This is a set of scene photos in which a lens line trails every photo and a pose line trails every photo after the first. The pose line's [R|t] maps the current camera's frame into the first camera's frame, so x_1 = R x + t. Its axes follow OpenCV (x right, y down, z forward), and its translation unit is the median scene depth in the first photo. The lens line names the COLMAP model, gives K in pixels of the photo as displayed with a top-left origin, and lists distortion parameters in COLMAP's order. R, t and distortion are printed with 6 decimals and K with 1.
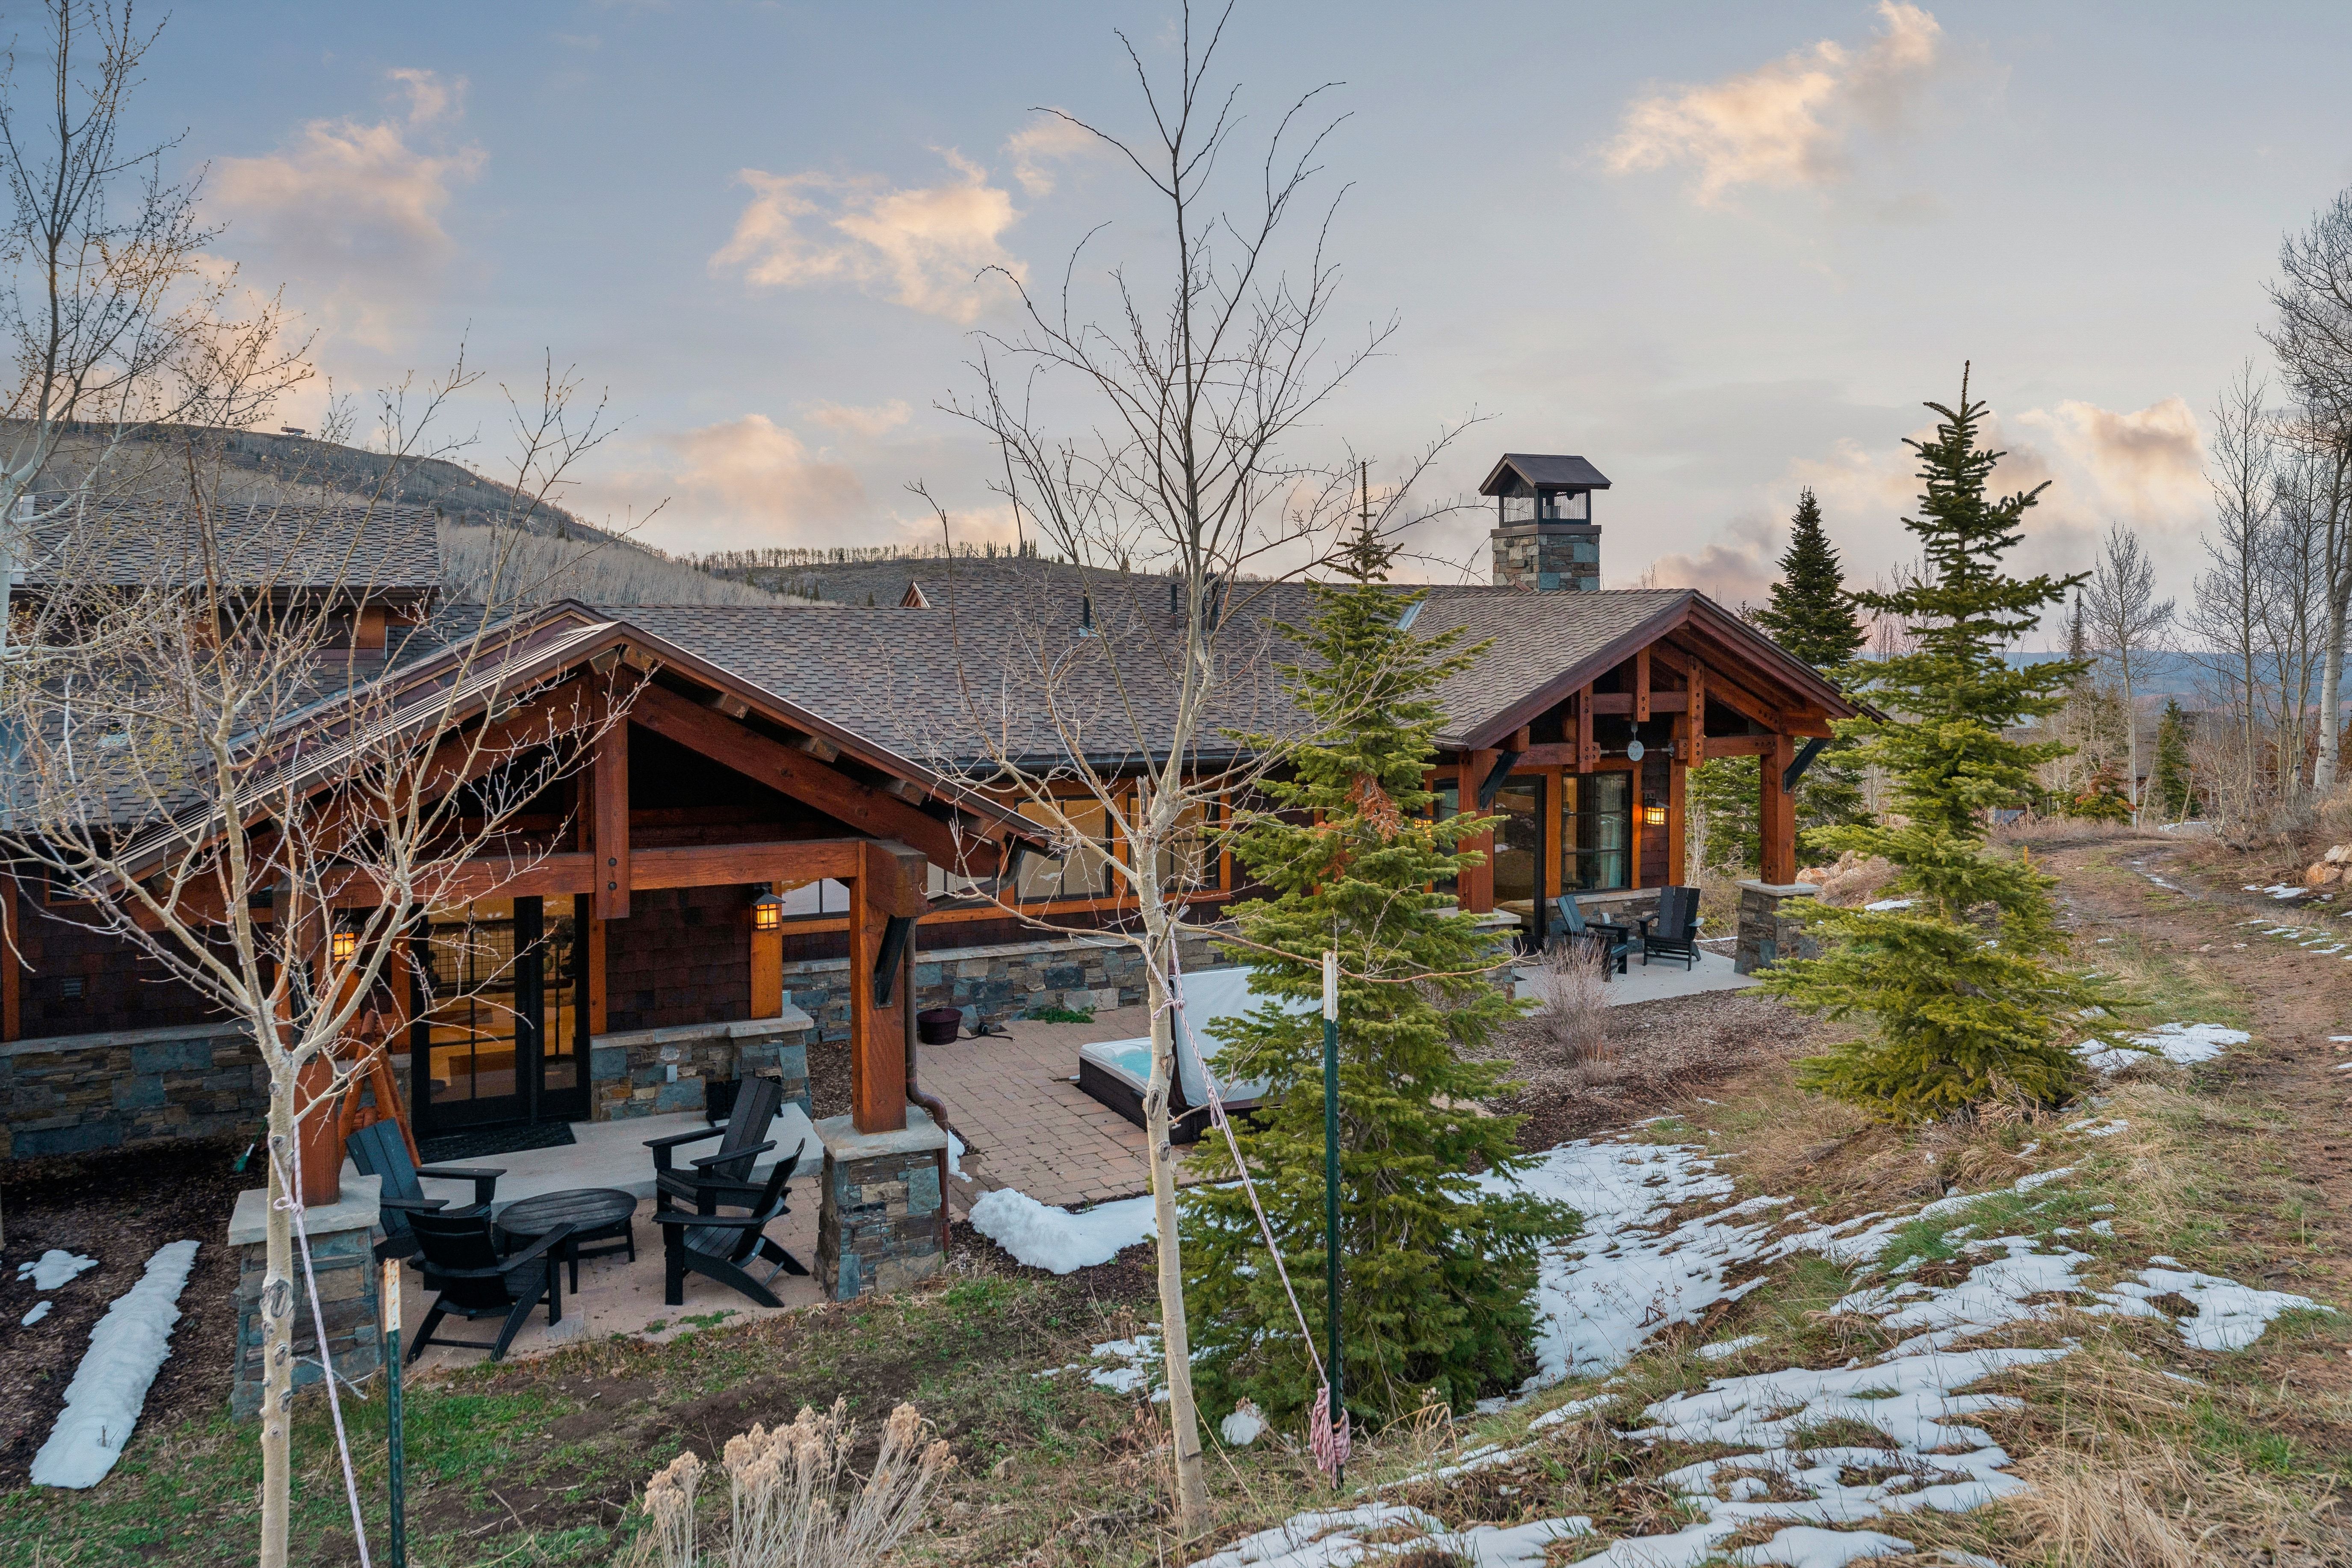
lens RADIAL K [[1537.4, 0, 1185.2], [0, 1537.4, 763.2], [0, 0, 1]] dist [0.001235, -0.000677]
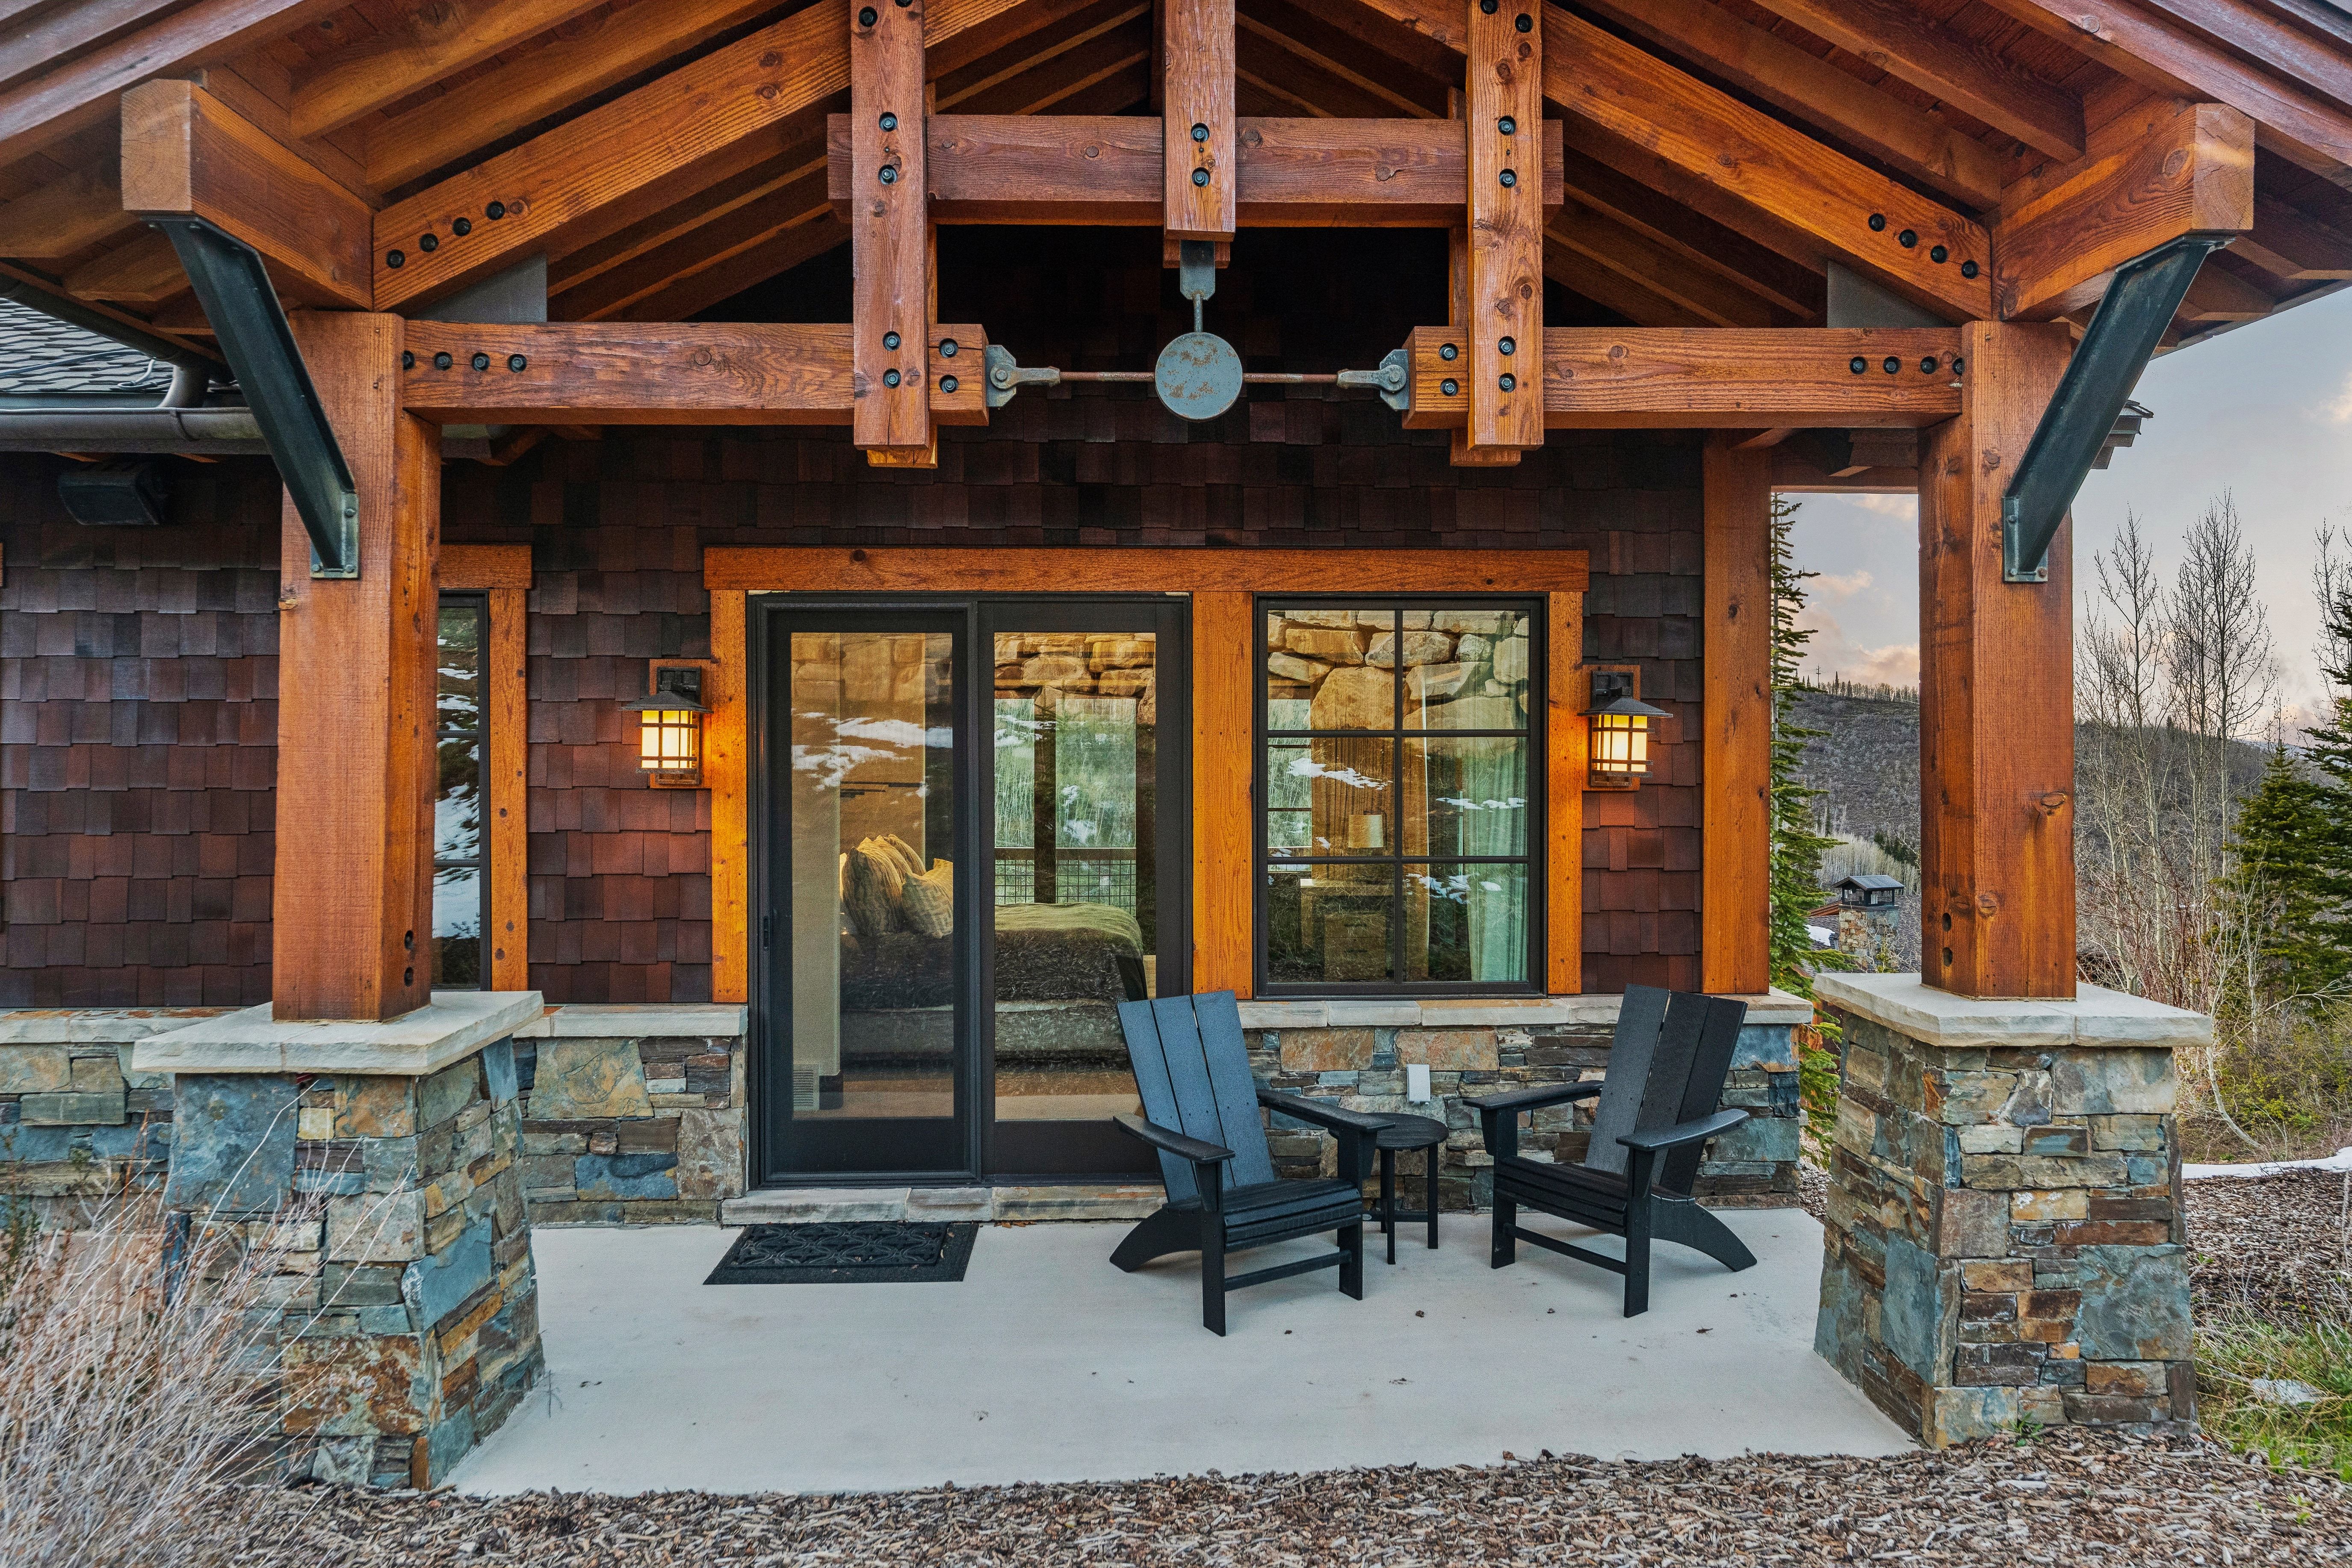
lens RADIAL K [[1537.4, 0, 1185.2], [0, 1537.4, 763.2], [0, 0, 1]] dist [0.001235, -0.000677]
pose [[0.927334, 0.004817, -0.374203, 0.375400], [-0.032465, 0.997183, -0.067616, 0.065925], [0.372823, 0.074851, 0.924879, 0.778220]]
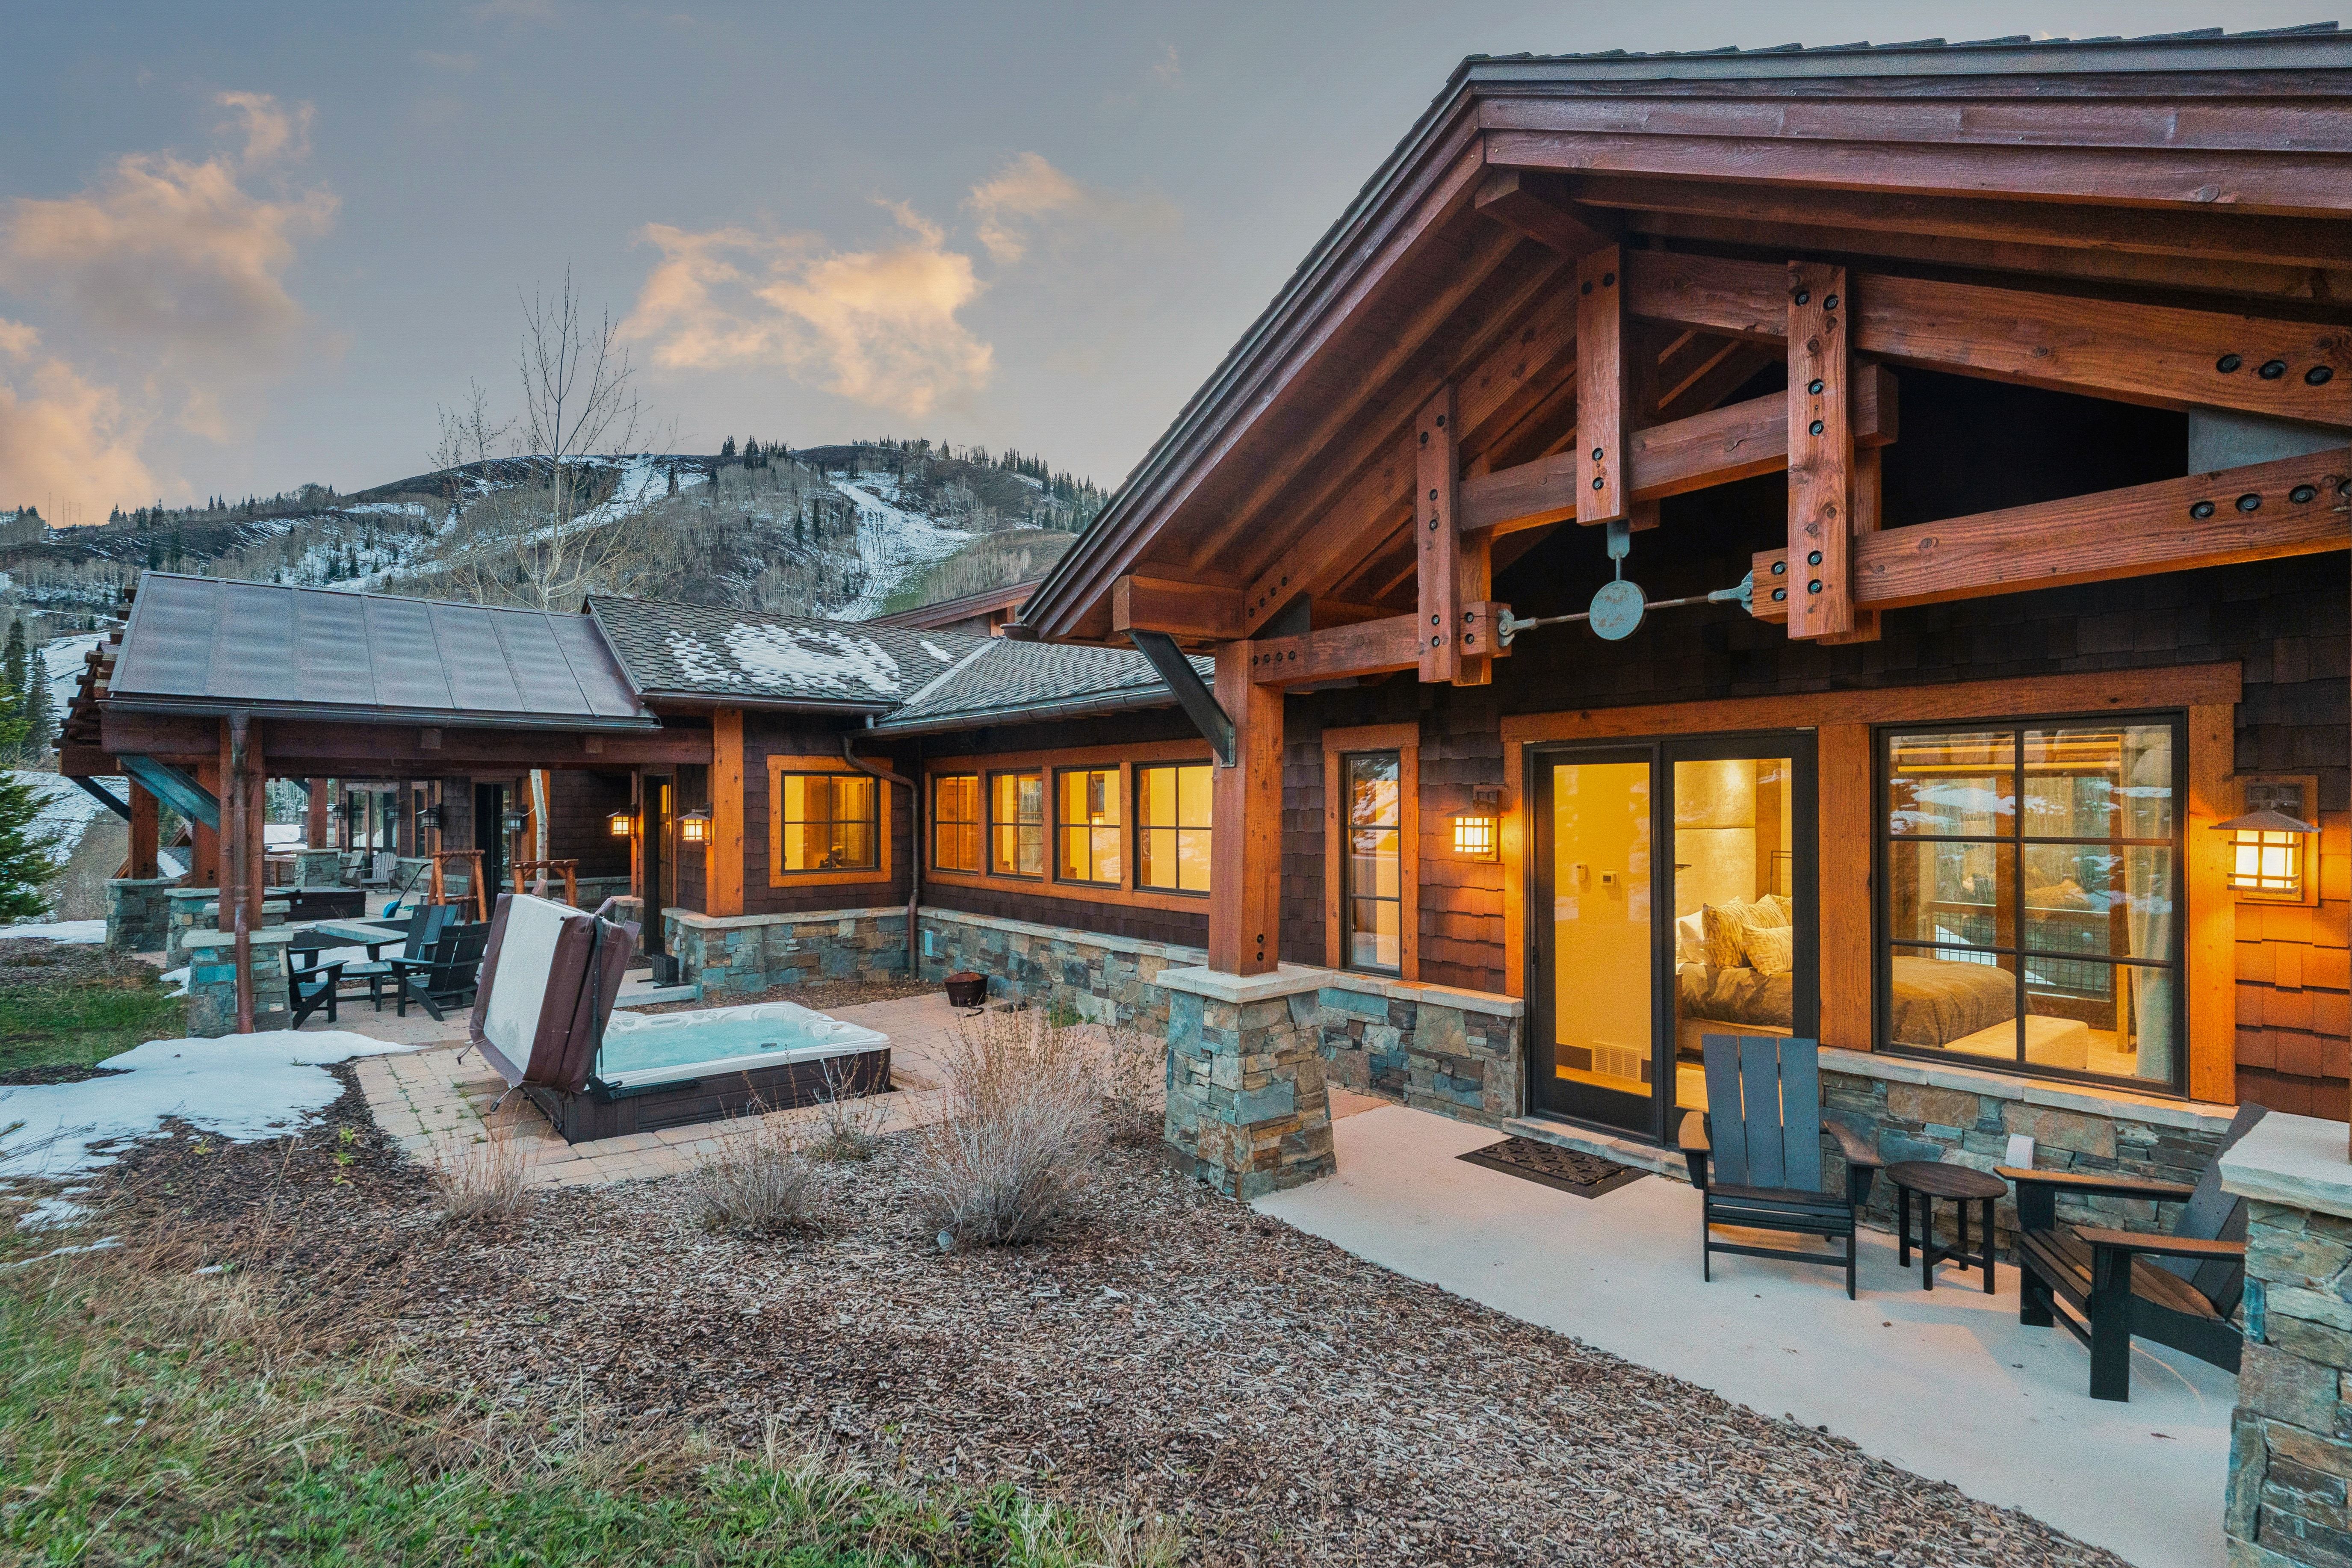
lens RADIAL K [[1133.5, 0, 1170.2], [0, 1133.5, 796.1], [0, 0, 1]] dist [-0.000091, 0.000160]
pose [[0.239316, -0.003094, -0.970937, 0.513373], [-0.076056, 0.996863, -0.021922, 0.046685], [0.967958, 0.079092, 0.238330, 0.834893]]
